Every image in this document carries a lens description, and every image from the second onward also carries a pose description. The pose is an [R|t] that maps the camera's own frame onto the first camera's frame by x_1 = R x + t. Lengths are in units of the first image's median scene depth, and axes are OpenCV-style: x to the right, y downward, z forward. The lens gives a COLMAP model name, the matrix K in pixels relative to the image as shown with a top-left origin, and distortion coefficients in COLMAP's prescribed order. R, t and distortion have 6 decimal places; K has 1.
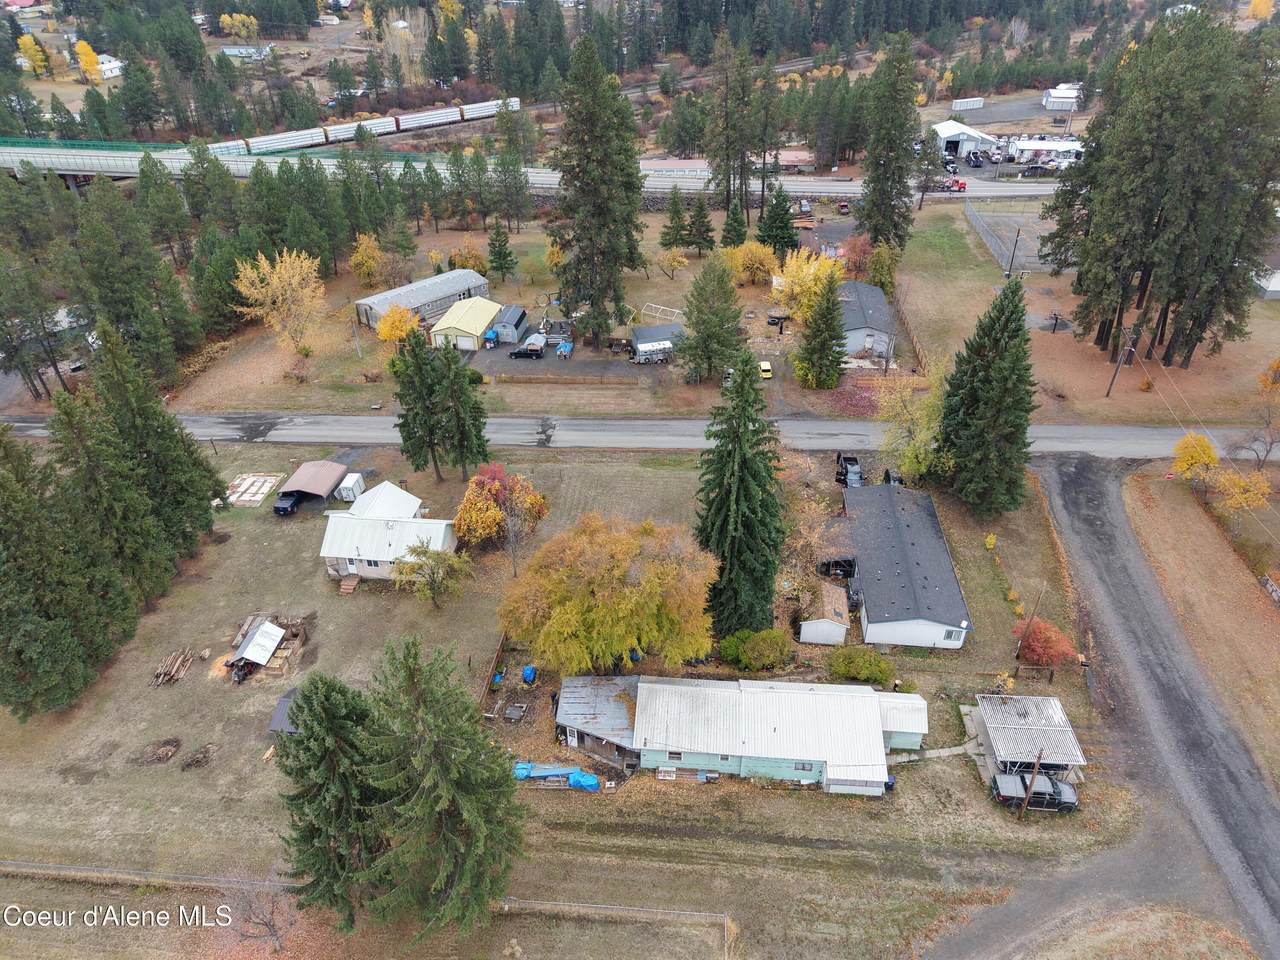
lens RADIAL K [[896.8, 0, 640.0], [0, 896.8, 480.0], [0, 0, 1]] dist [0.001934, 0.000623]
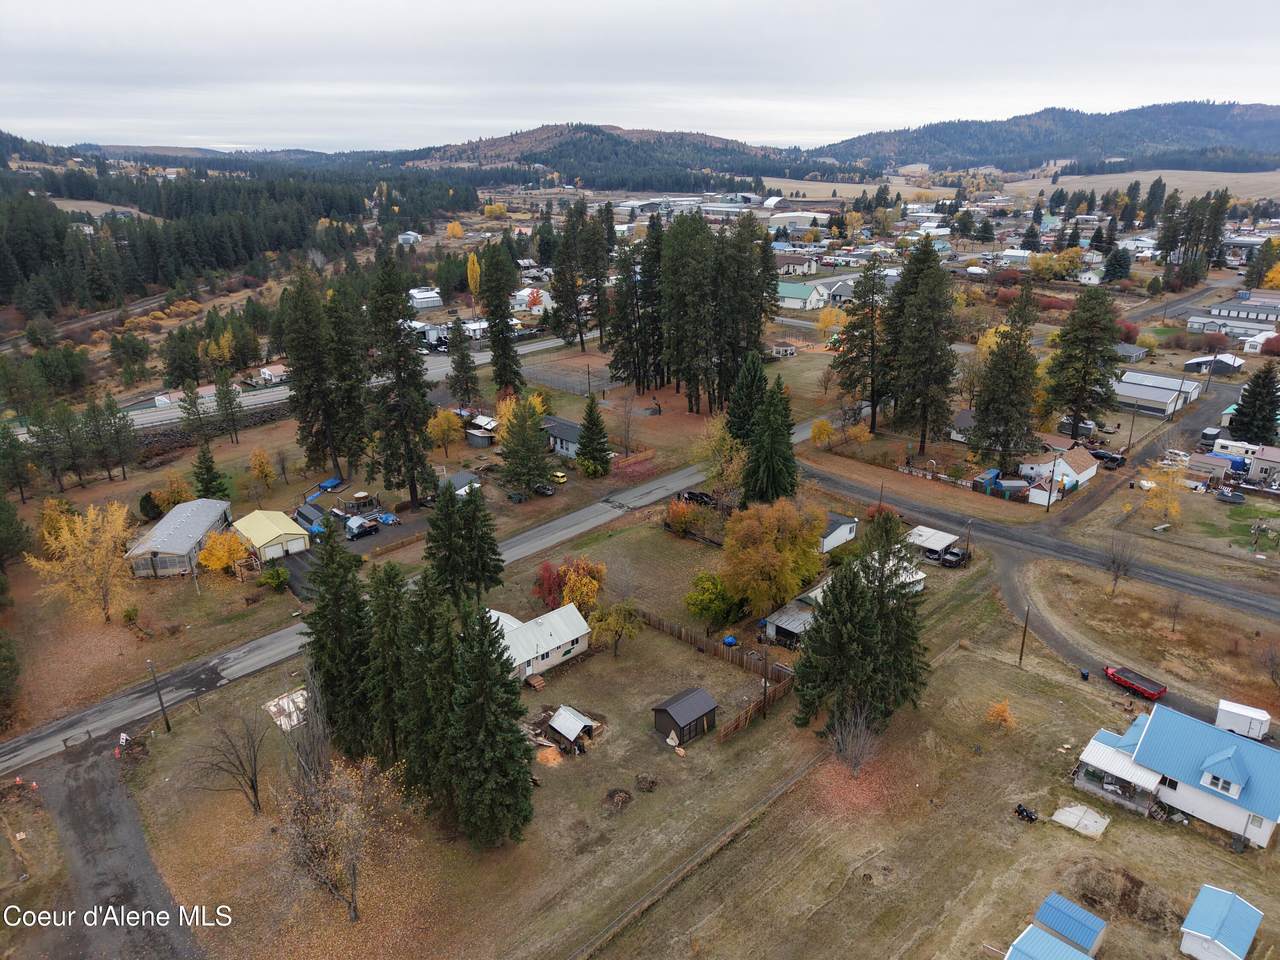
lens RADIAL K [[896.8, 0, 640.0], [0, 896.8, 480.0], [0, 0, 1]] dist [0.001934, 0.000623]
pose [[0.637571, -0.263072, 0.724083, -1.019032], [0.423028, 0.905064, -0.043660, -0.014139], [-0.643856, 0.334144, 0.688329, 0.012617]]
